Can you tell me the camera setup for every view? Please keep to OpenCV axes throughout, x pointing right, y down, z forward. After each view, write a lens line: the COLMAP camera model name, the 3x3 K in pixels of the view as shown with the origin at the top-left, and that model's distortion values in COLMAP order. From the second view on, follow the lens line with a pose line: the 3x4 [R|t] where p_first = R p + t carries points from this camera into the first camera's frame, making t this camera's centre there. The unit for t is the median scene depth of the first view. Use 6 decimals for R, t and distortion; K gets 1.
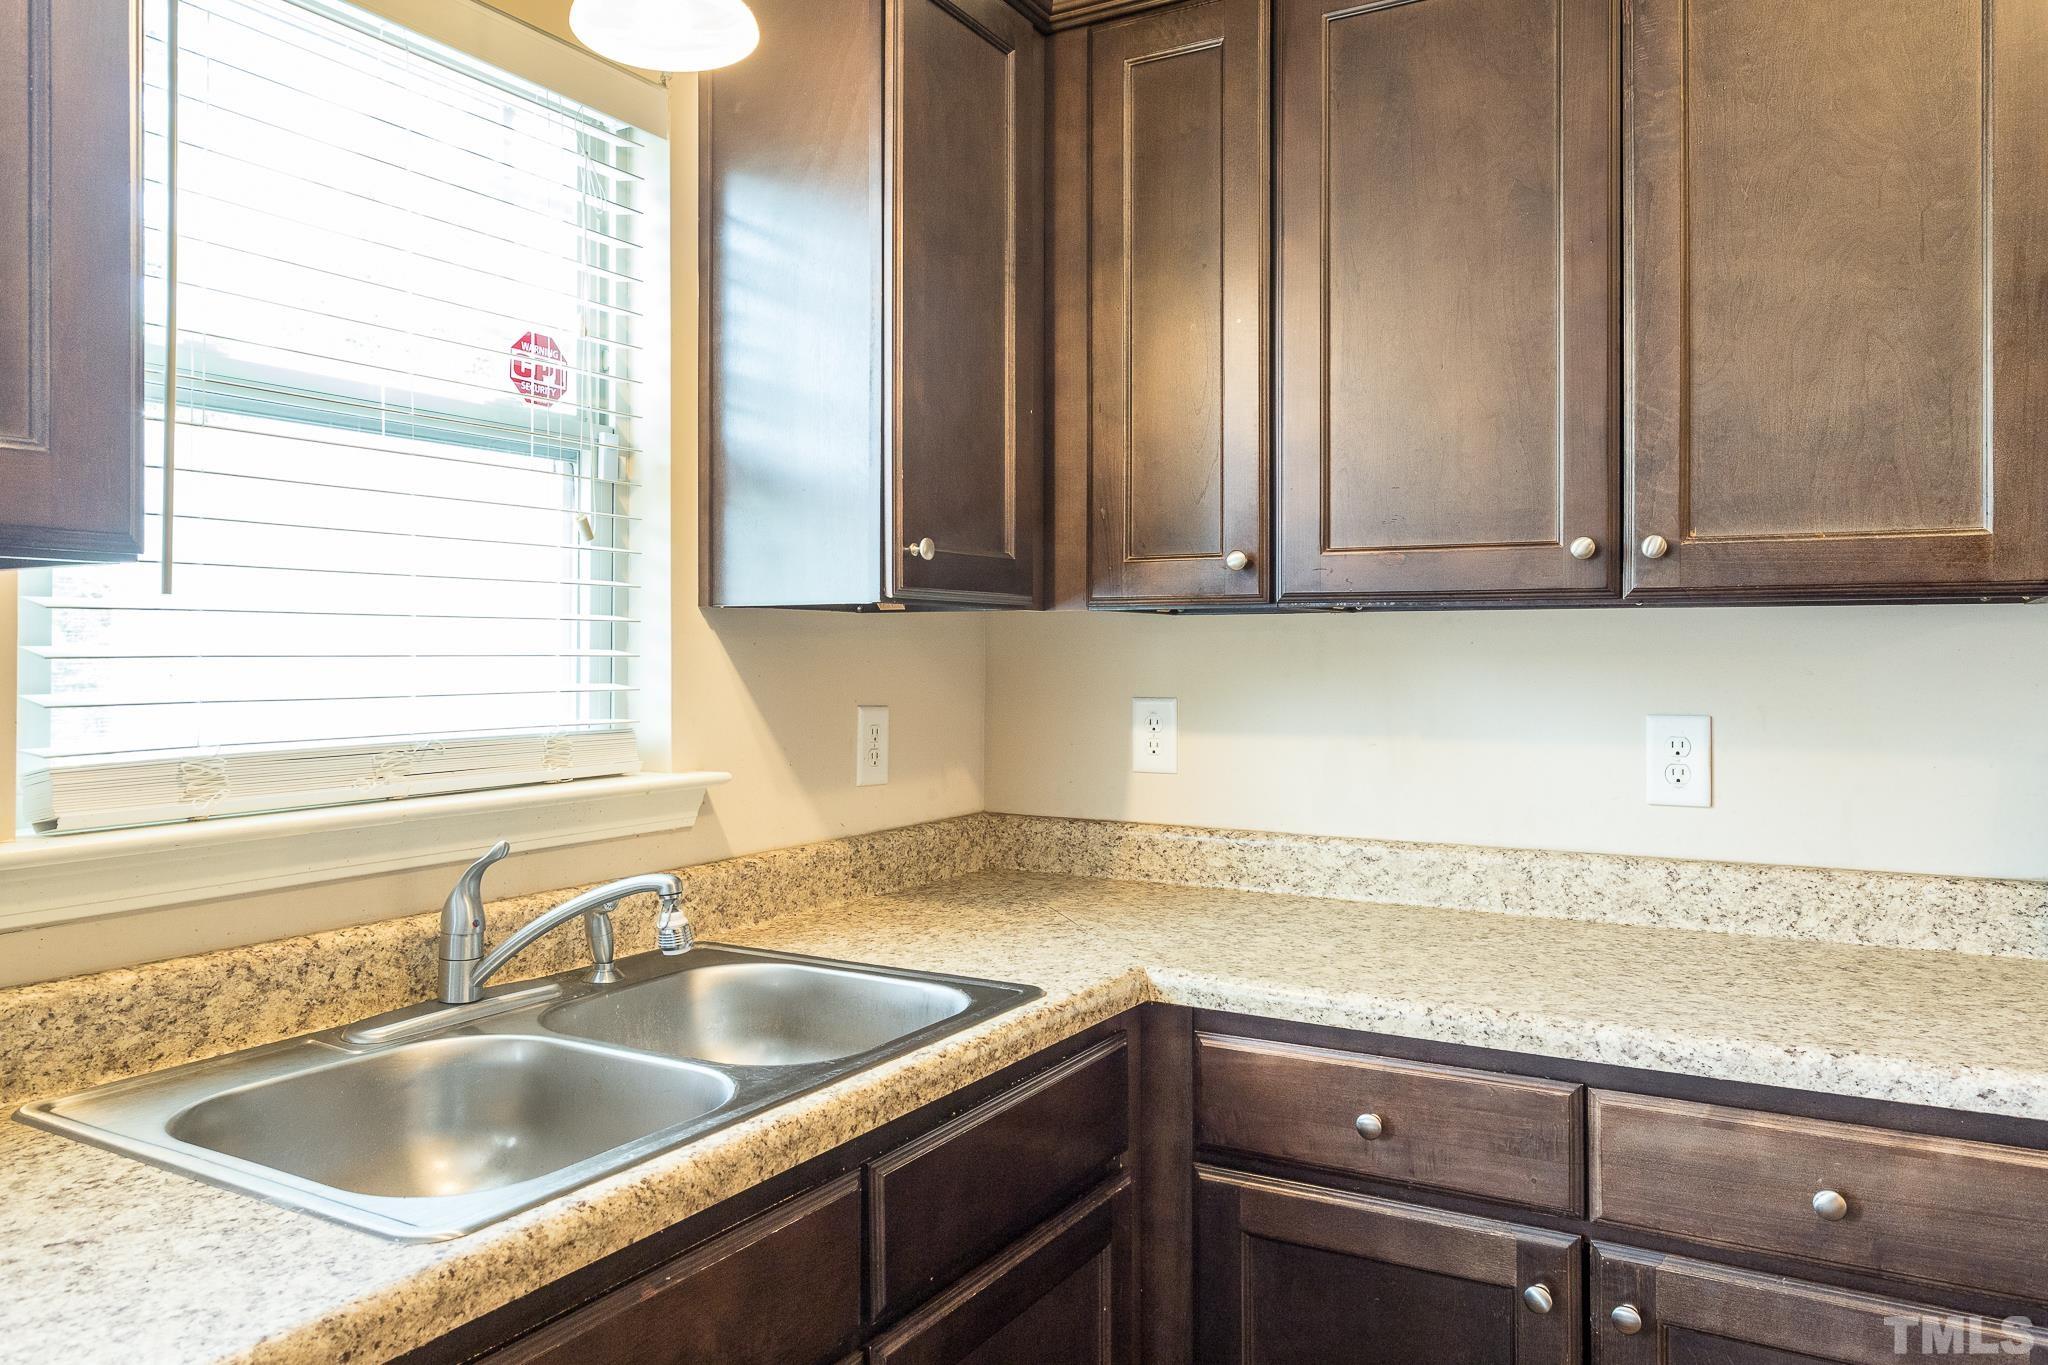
lens RADIAL K [[1430.2, 0, 1024.2], [0, 1430.2, 644.7], [0, 0, 1]] dist [0.001535, 0.001803]
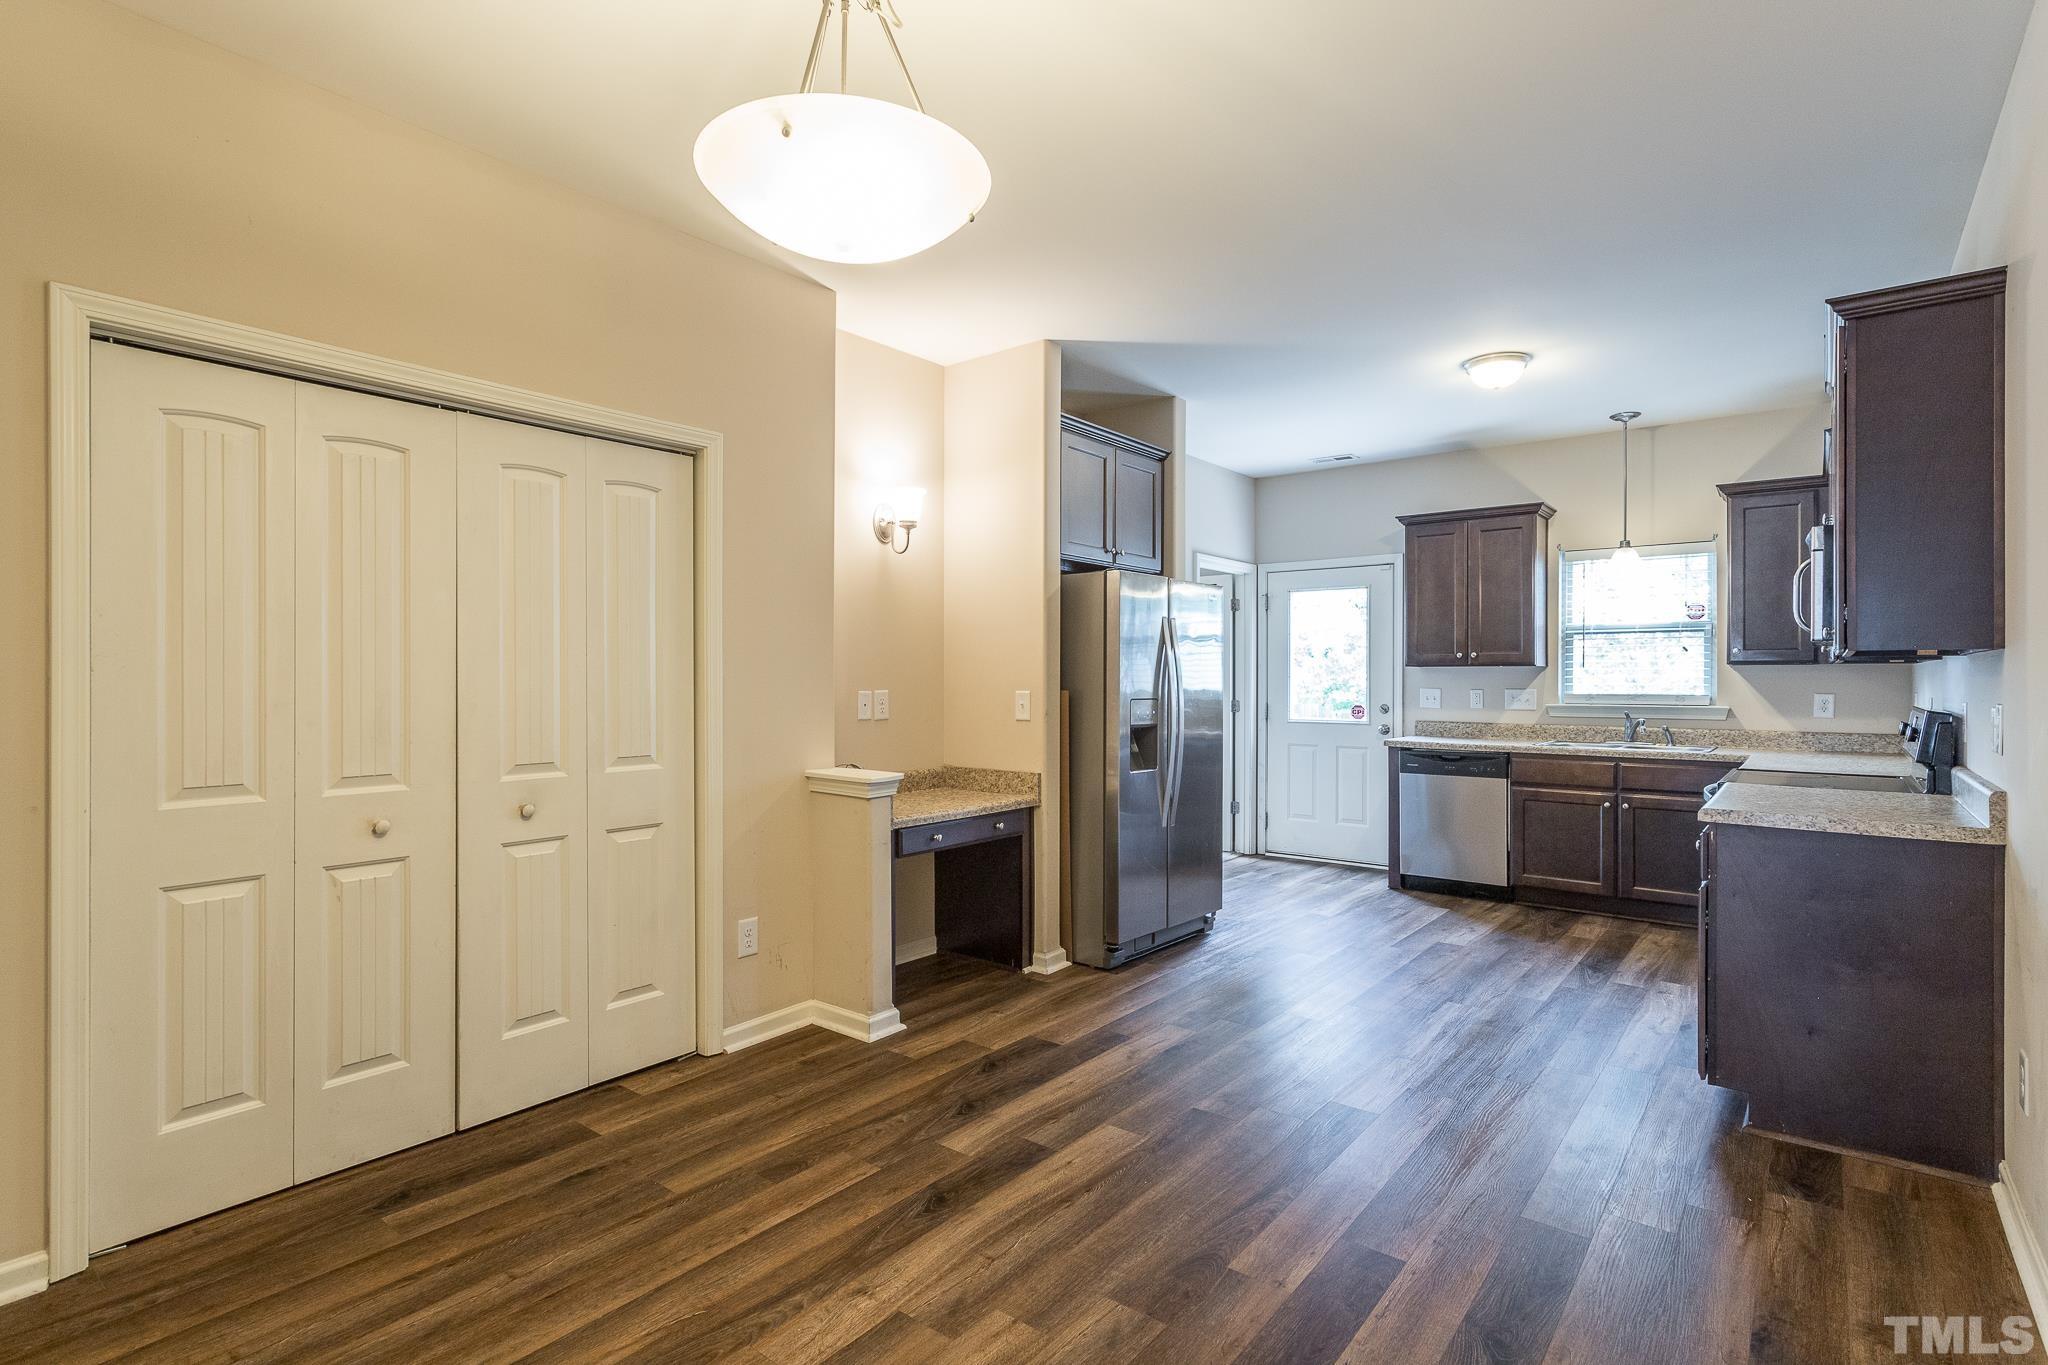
lens RADIAL K [[1002.8, 0, 1024.0], [0, 1002.8, 682.5], [0, 0, 1]] dist [0.002587, 0.000439]
pose [[-0.144438, 0.003986, -0.989506, 3.365313], [0.003979, 0.999986, 0.003448, 0.005028], [0.989506, -0.003439, -0.144452, -0.644351]]
